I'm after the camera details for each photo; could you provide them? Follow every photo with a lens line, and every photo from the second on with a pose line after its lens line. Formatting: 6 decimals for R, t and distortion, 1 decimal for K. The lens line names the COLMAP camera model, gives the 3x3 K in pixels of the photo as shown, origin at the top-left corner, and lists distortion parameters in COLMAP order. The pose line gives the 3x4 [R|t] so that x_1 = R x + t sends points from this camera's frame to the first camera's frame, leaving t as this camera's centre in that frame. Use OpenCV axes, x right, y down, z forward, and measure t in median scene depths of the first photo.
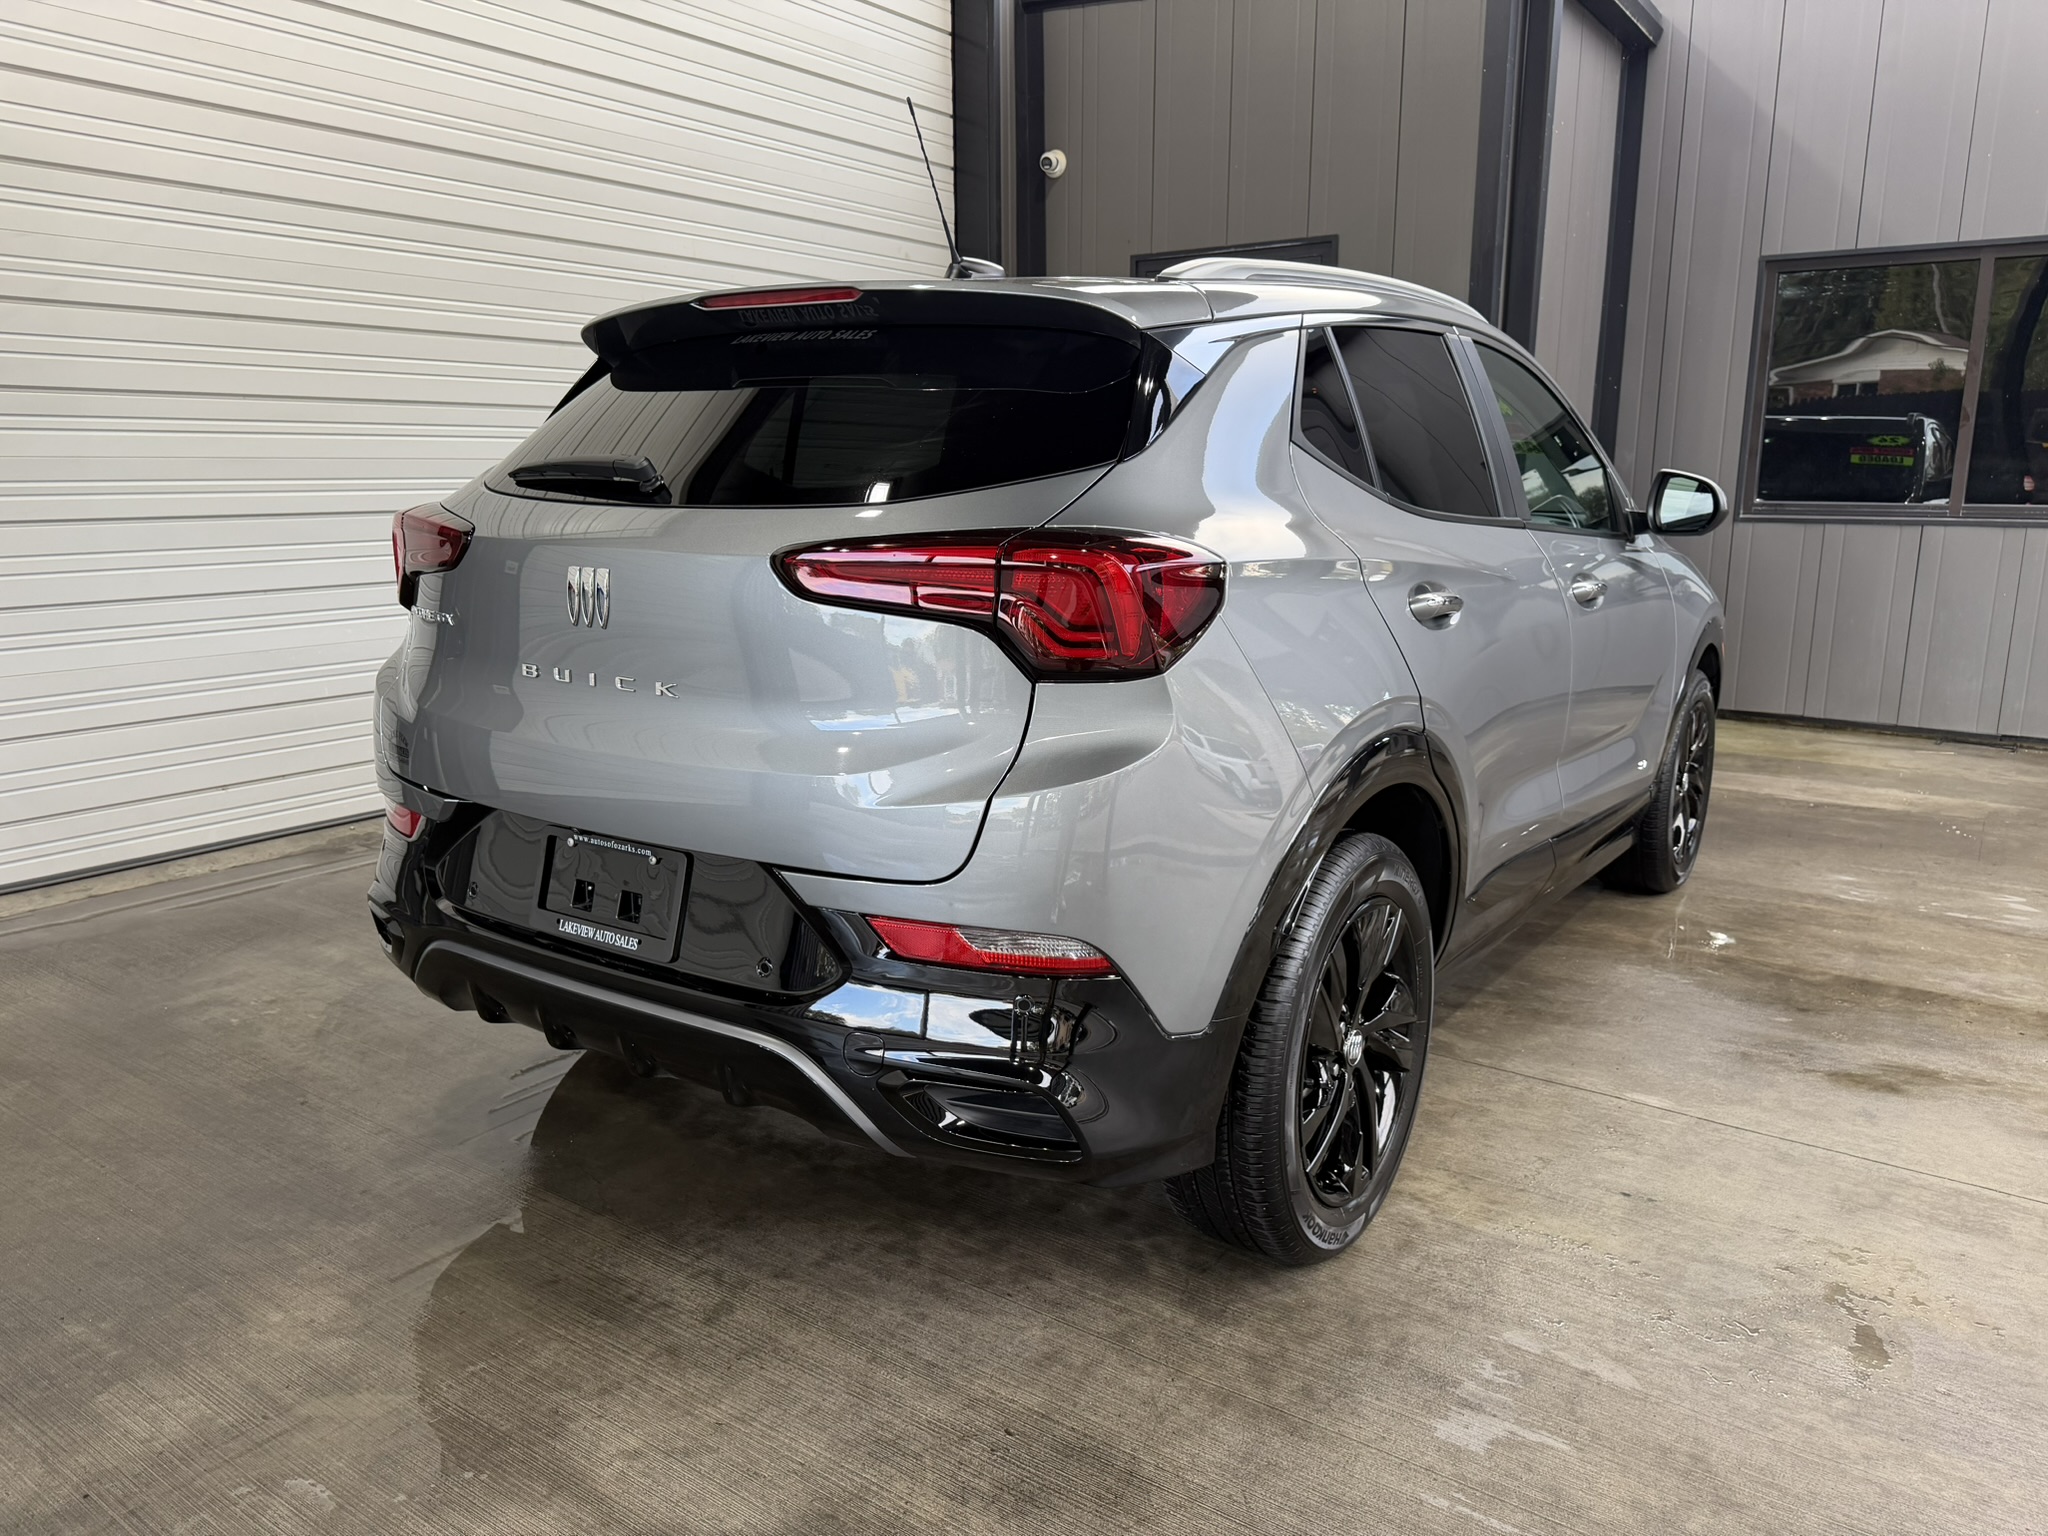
lens RADIAL K [[1454.7, 0, 1039.0], [0, 1454.7, 775.0], [0, 0, 1]] dist [0.010617, -0.015931]
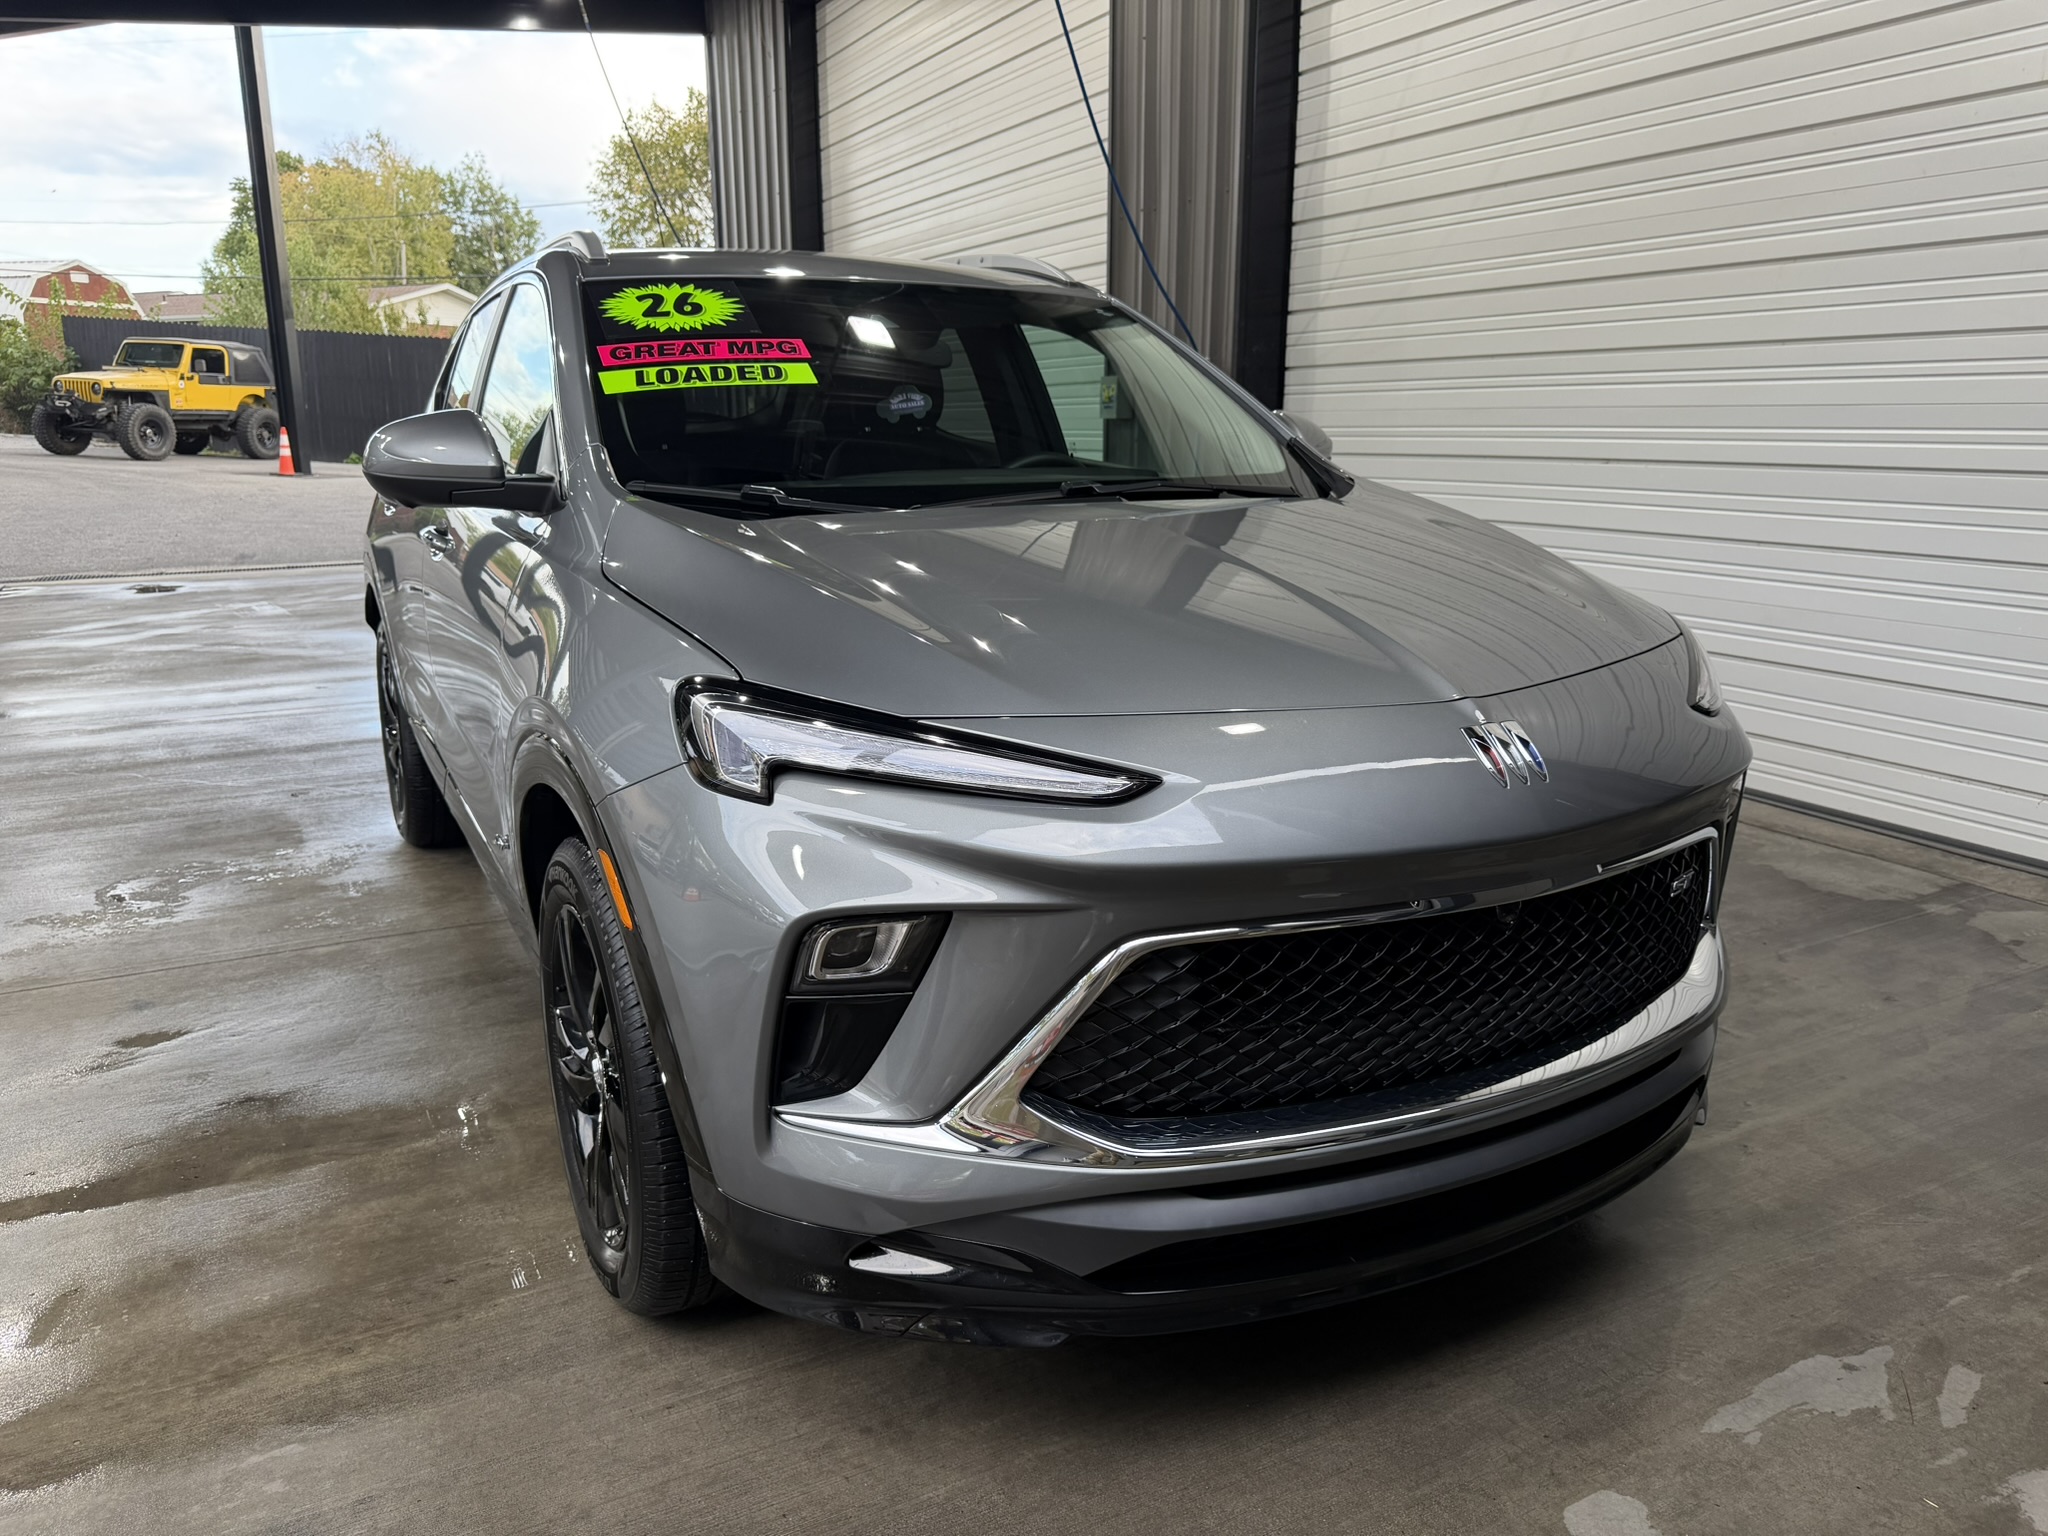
lens RADIAL K [[1454.7, 0, 1029.9], [0, 1454.7, 791.2], [0, 0, 1]] dist [0.010617, -0.015931]
pose [[-0.455279, 0.218702, -0.863071, 0.882733], [-0.184399, 0.925183, 0.331714, -0.303091], [0.871044, 0.310172, -0.380887, 1.463425]]
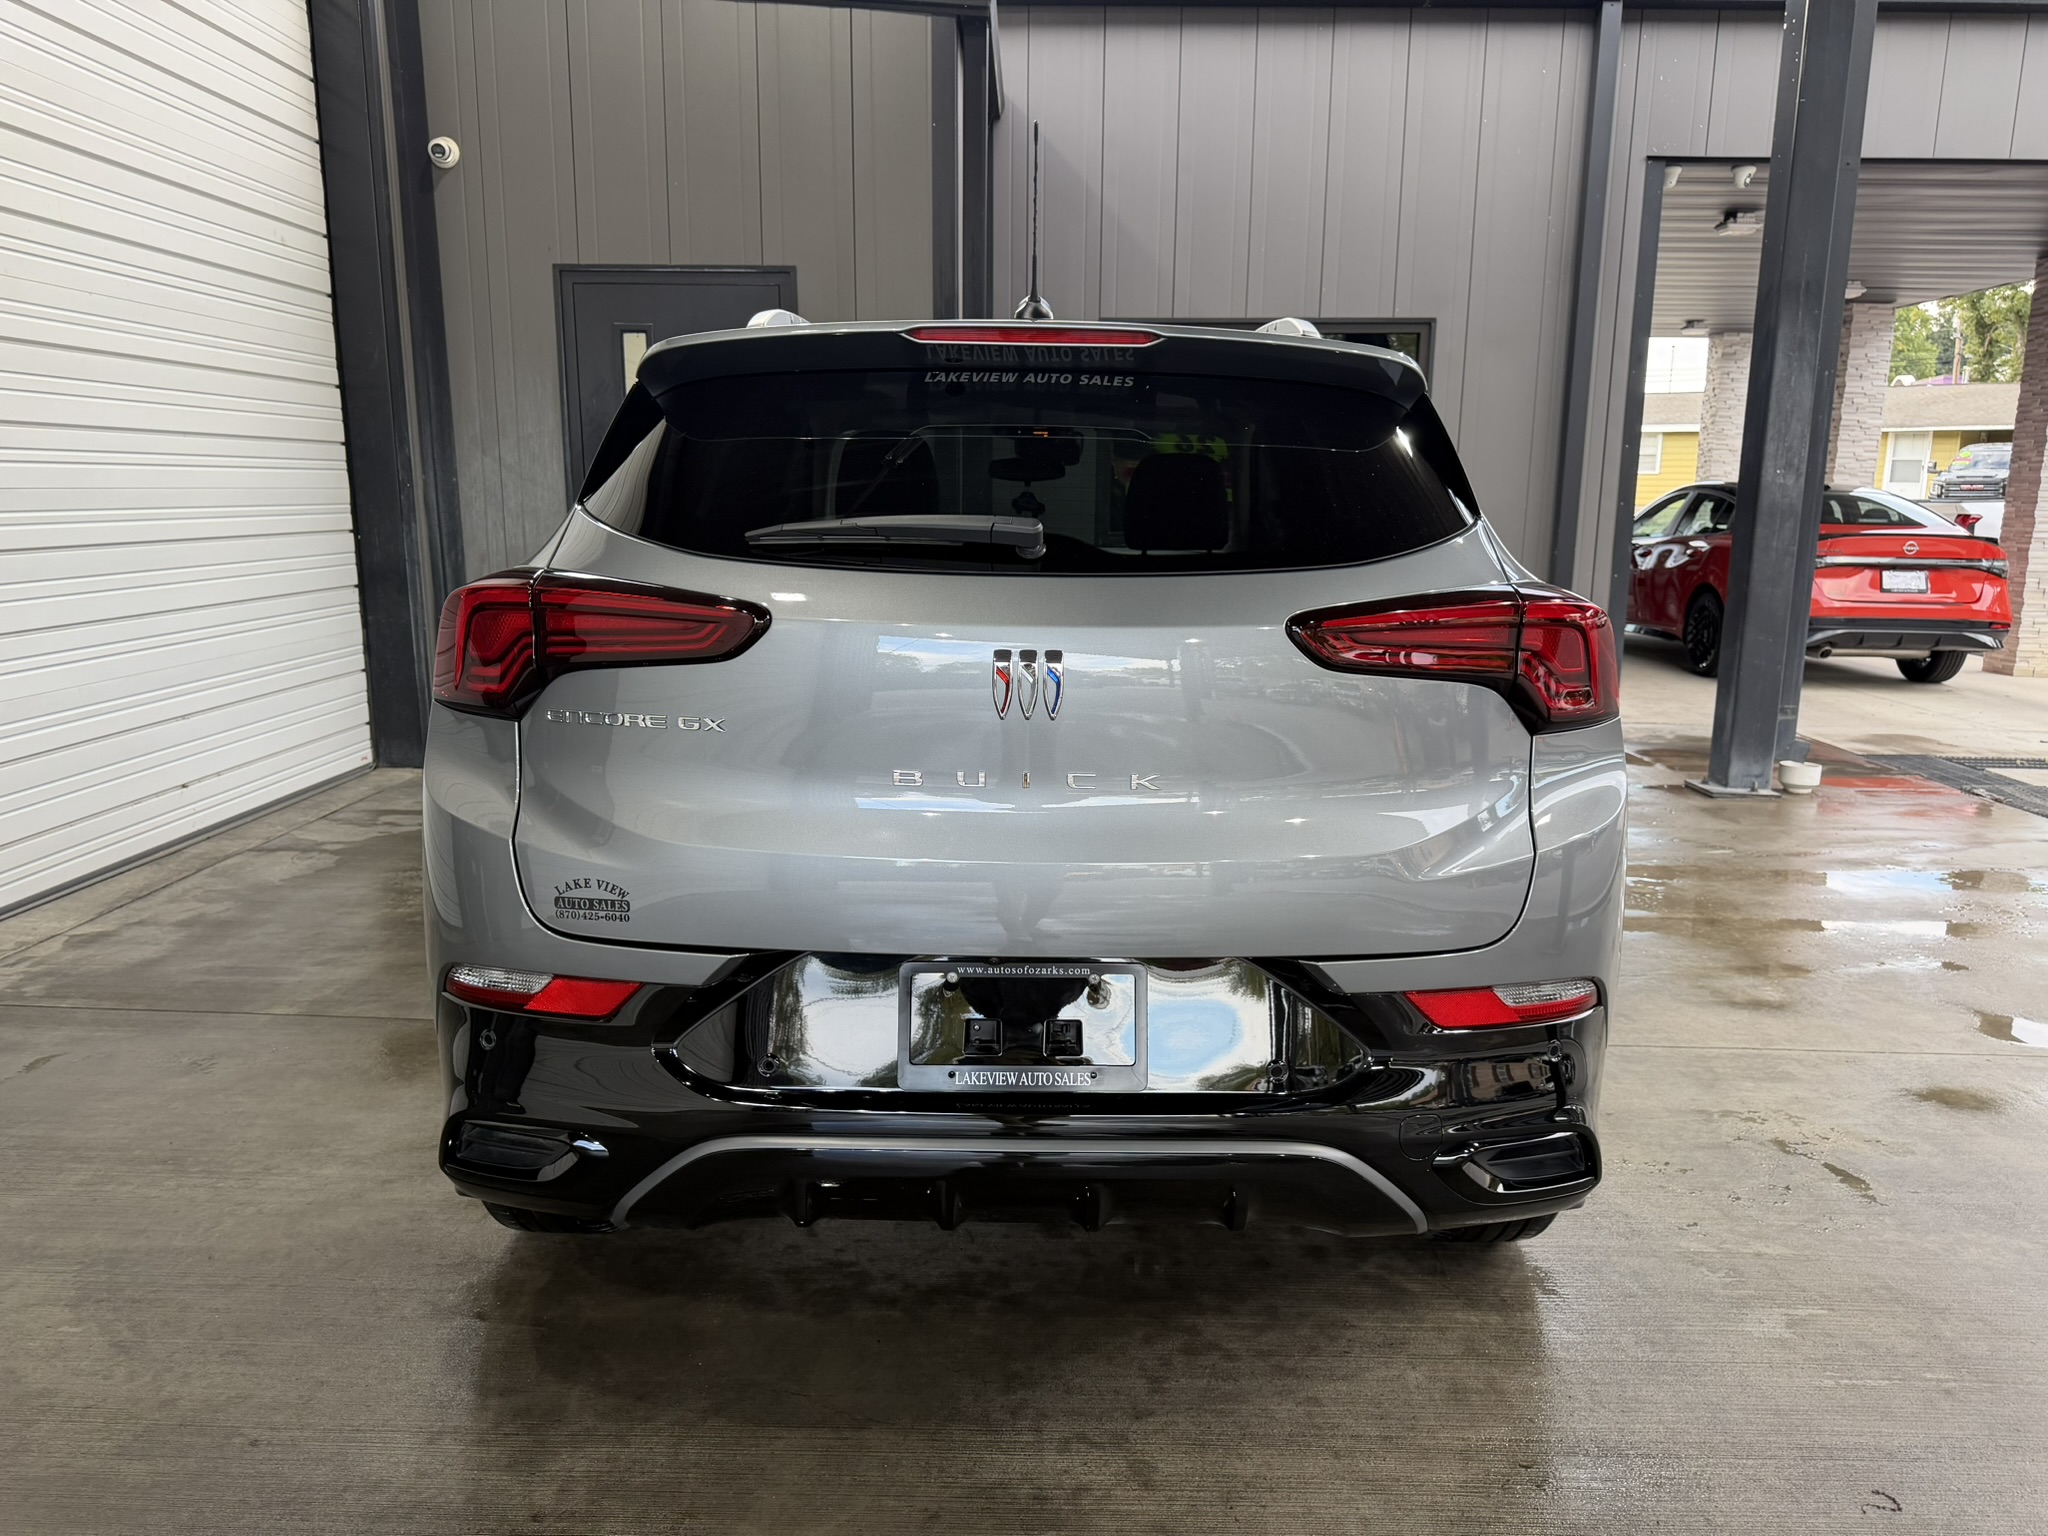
lens RADIAL K [[1454.7, 0, 1038.9], [0, 1454.7, 773.5], [0, 0, 1]] dist [0.010617, -0.015931]
pose [[0.824273, -0.103089, 0.556729, -0.411210], [0.110065, 0.993702, 0.021044, -0.046799], [-0.555392, 0.043931, 0.830428, 0.157471]]
